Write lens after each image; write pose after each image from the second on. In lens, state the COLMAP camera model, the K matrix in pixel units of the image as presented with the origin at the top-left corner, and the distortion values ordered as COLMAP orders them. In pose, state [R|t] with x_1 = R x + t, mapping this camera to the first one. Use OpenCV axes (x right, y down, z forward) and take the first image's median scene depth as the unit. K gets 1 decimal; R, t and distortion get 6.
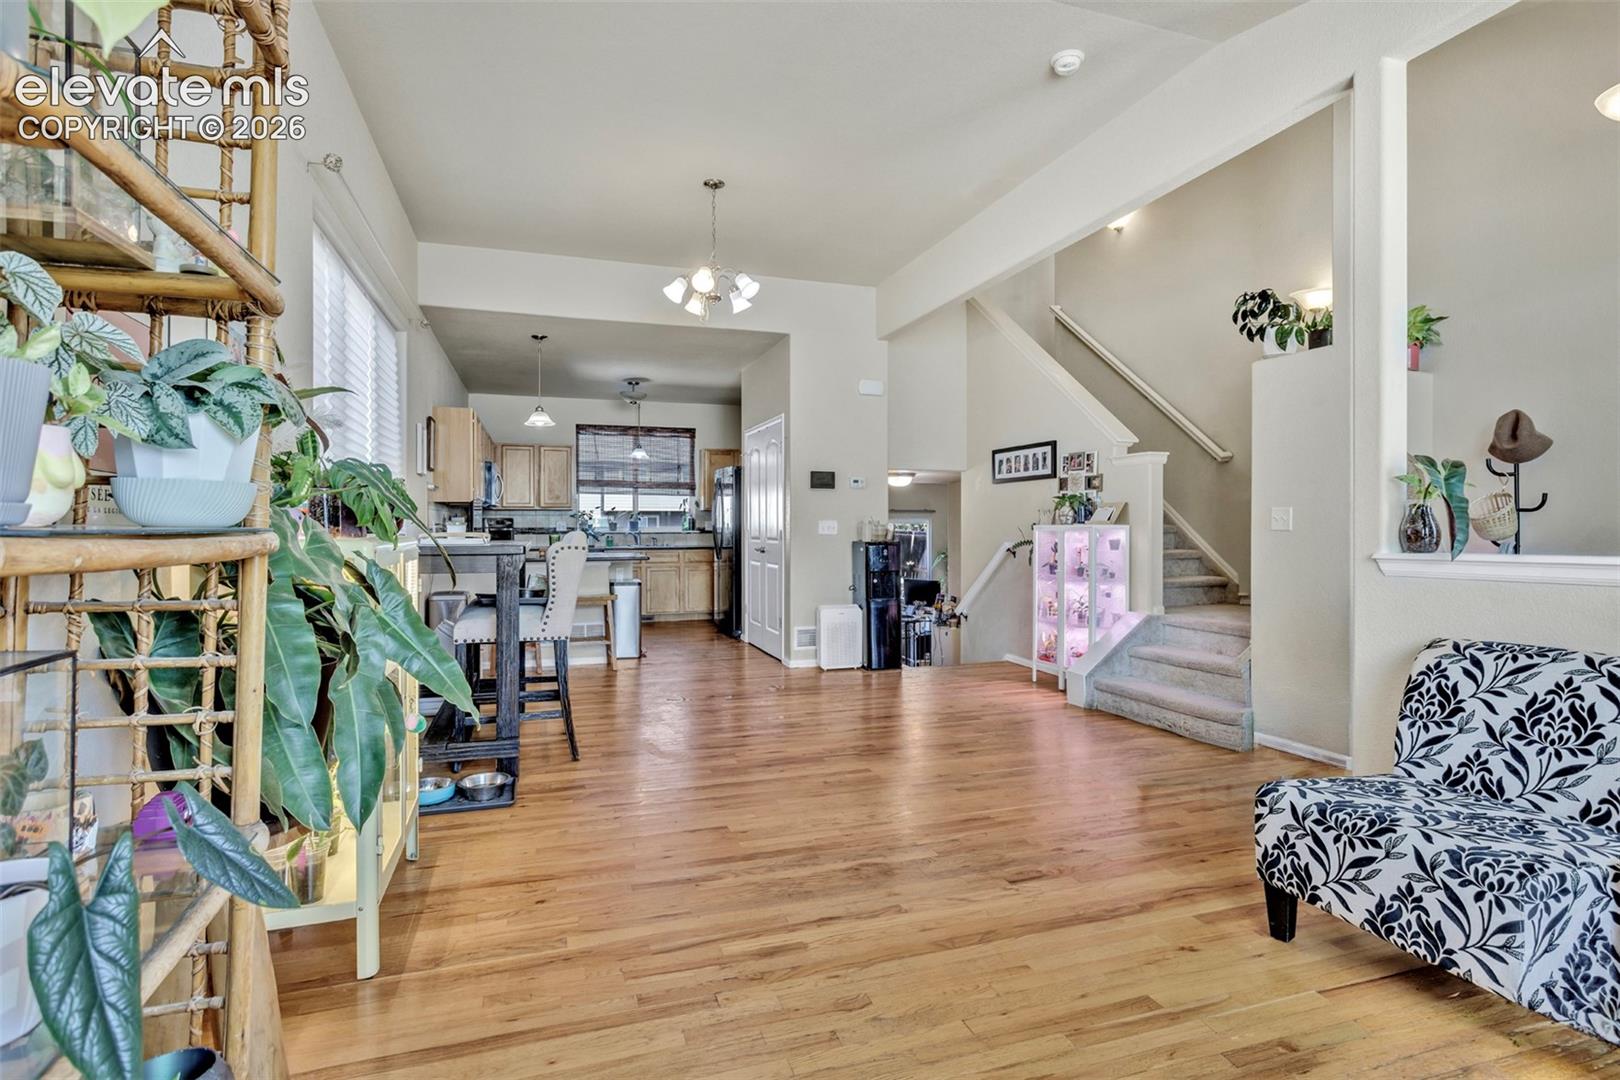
lens RADIAL K [[809.9, 0, 805.9], [0, 809.9, 527.7], [0, 0, 1]] dist [-0.010830, 0.007501]
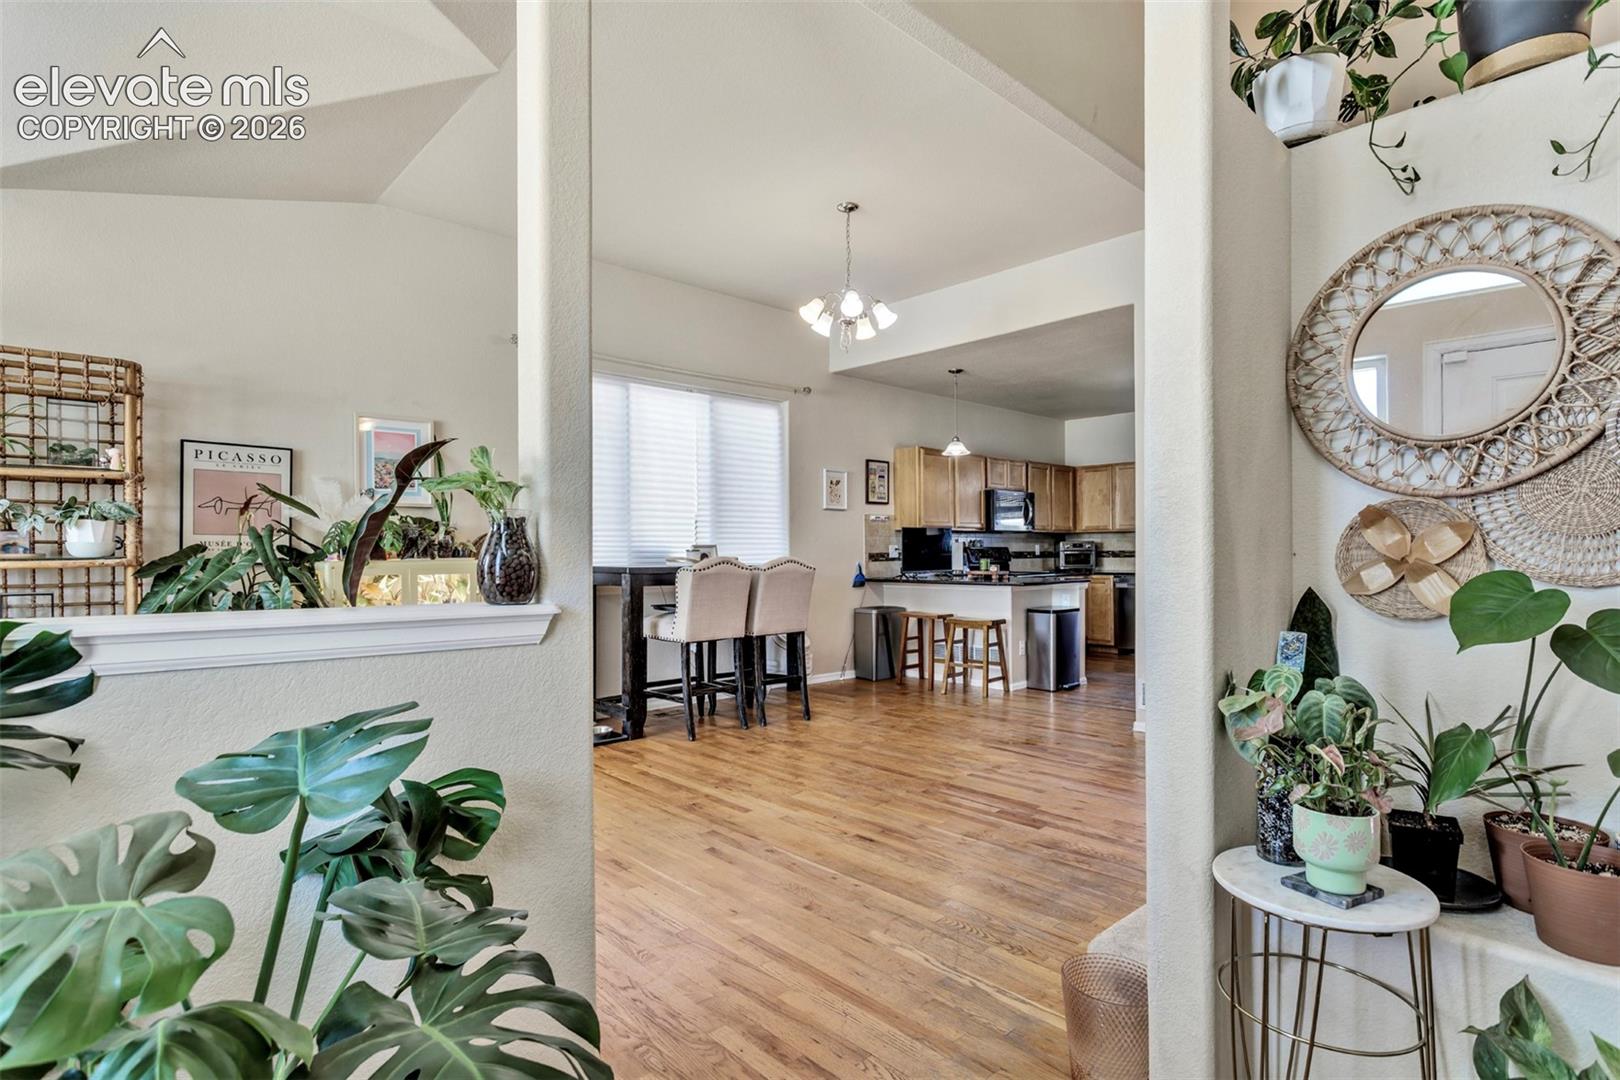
lens RADIAL K [[809.9, 0, 809.8], [0, 809.9, 561.8], [0, 0, 1]] dist [-0.010830, 0.007501]
pose [[0.413447, 0.010072, -0.910473, 0.378101], [0.005057, 0.999898, 0.013358, -0.001550], [0.910514, -0.010127, 0.413354, 0.266590]]
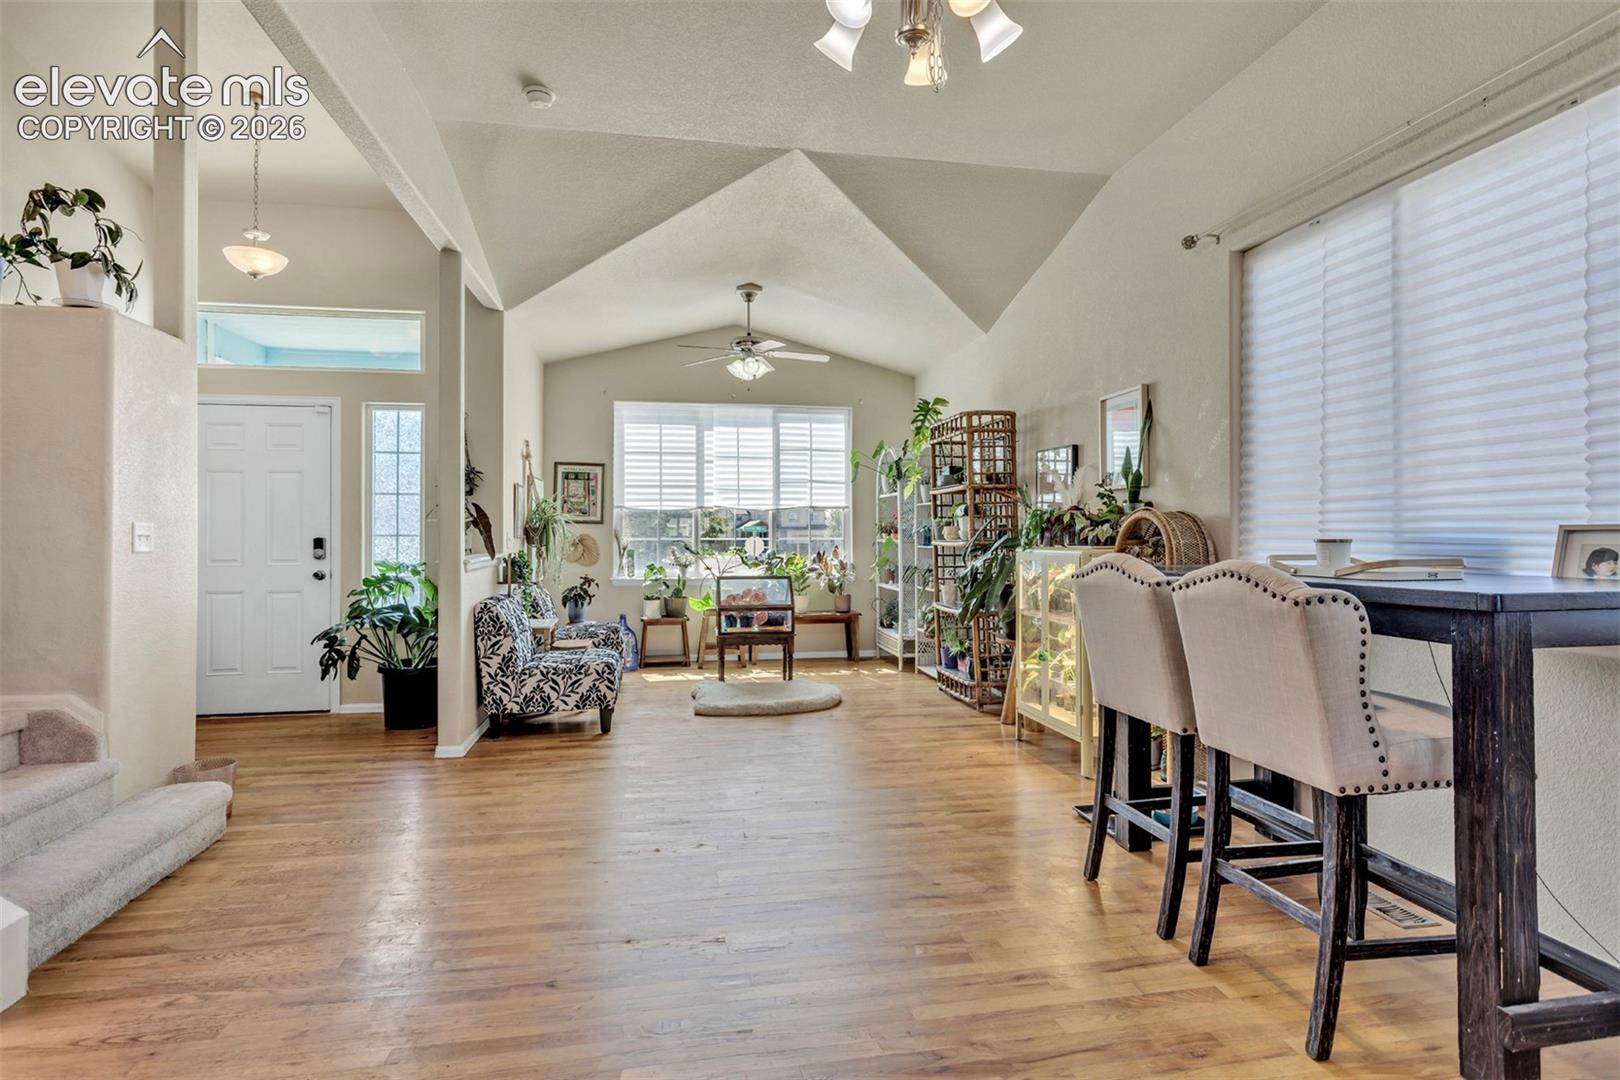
lens RADIAL K [[809.9, 0, 807.6], [0, 809.9, 529.7], [0, 0, 1]] dist [-0.010830, 0.007501]
pose [[-0.989698, 0.003490, 0.143127, -0.058232], [0.002638, 0.999978, -0.006141, -0.004736], [-0.143145, -0.005700, -0.989685, 0.707291]]
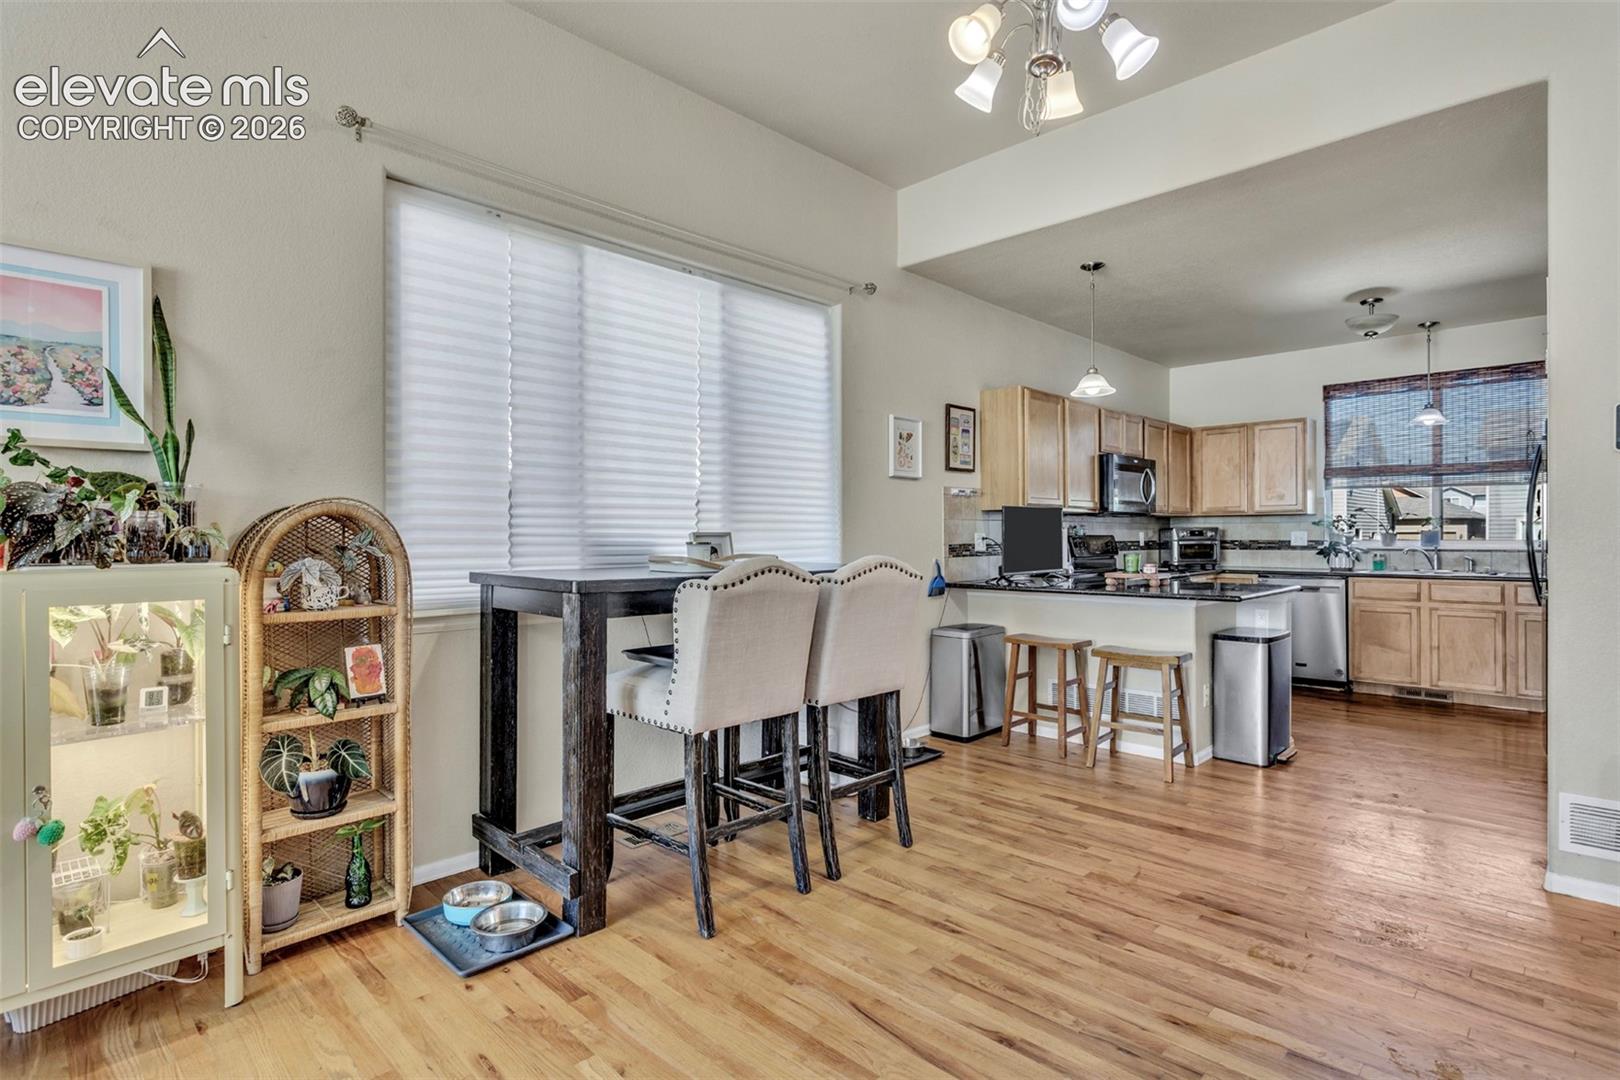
lens RADIAL K [[809.9, 0, 812.1], [0, 809.9, 537.0], [0, 0, 1]] dist [-0.010830, 0.007501]
pose [[0.455226, 0.001165, -0.890375, 0.118674], [0.001862, 0.999996, 0.002261, -0.005373], [0.890374, -0.002687, 0.455222, 0.325054]]
